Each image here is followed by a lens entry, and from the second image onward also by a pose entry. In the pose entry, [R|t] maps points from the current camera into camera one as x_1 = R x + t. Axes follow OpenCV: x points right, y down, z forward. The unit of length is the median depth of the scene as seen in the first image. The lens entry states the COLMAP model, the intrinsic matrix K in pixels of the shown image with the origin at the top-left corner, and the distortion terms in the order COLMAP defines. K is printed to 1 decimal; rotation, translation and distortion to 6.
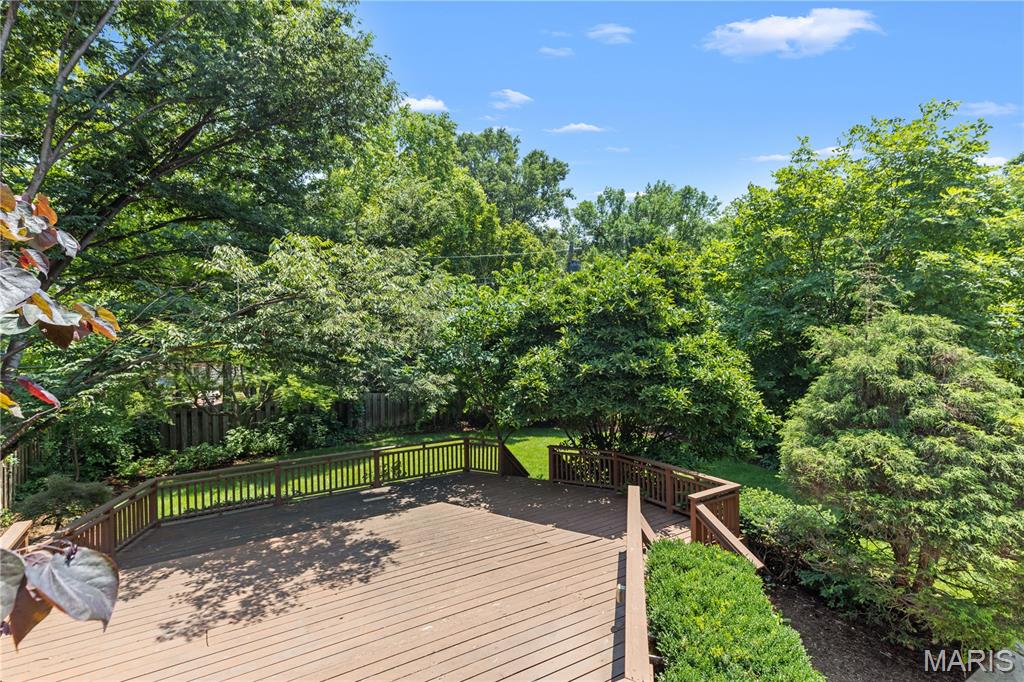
lens RADIAL K [[512.8, 0, 511.9], [0, 512.8, 337.9], [0, 0, 1]] dist [-0.000941, -0.000348]
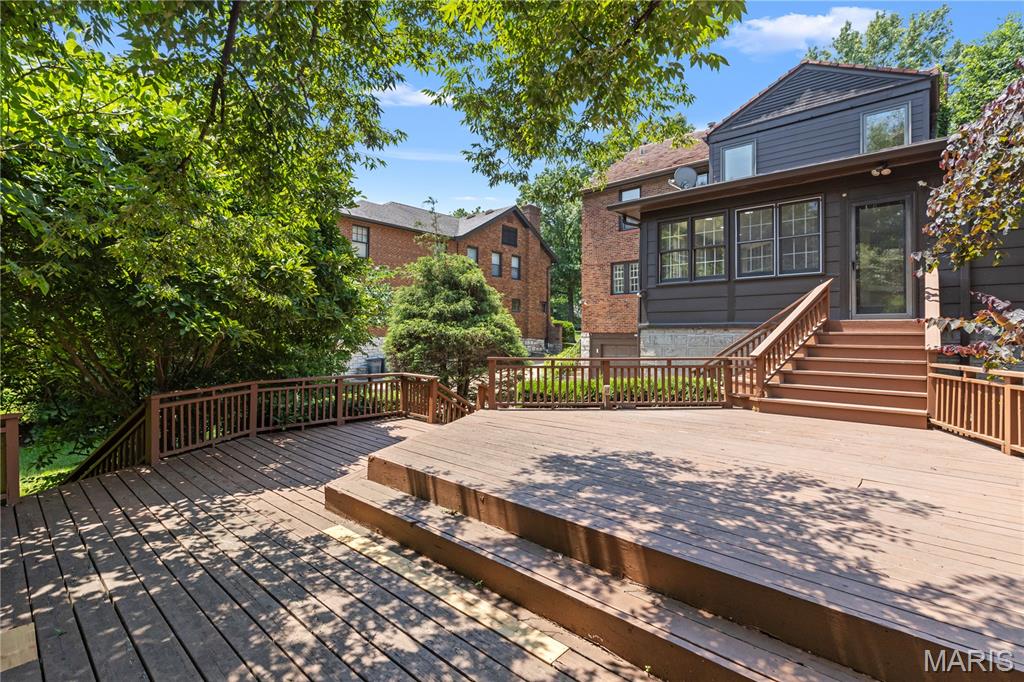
lens RADIAL K [[477.0, 0, 511.3], [0, 477.0, 337.5], [0, 0, 1]] dist [0.005845, 0.000670]
pose [[-0.287436, 0.009408, 0.957754, -0.926853], [0.012119, 0.999907, -0.006185, 0.282043], [-0.957723, 0.009829, -0.287524, 1.391901]]
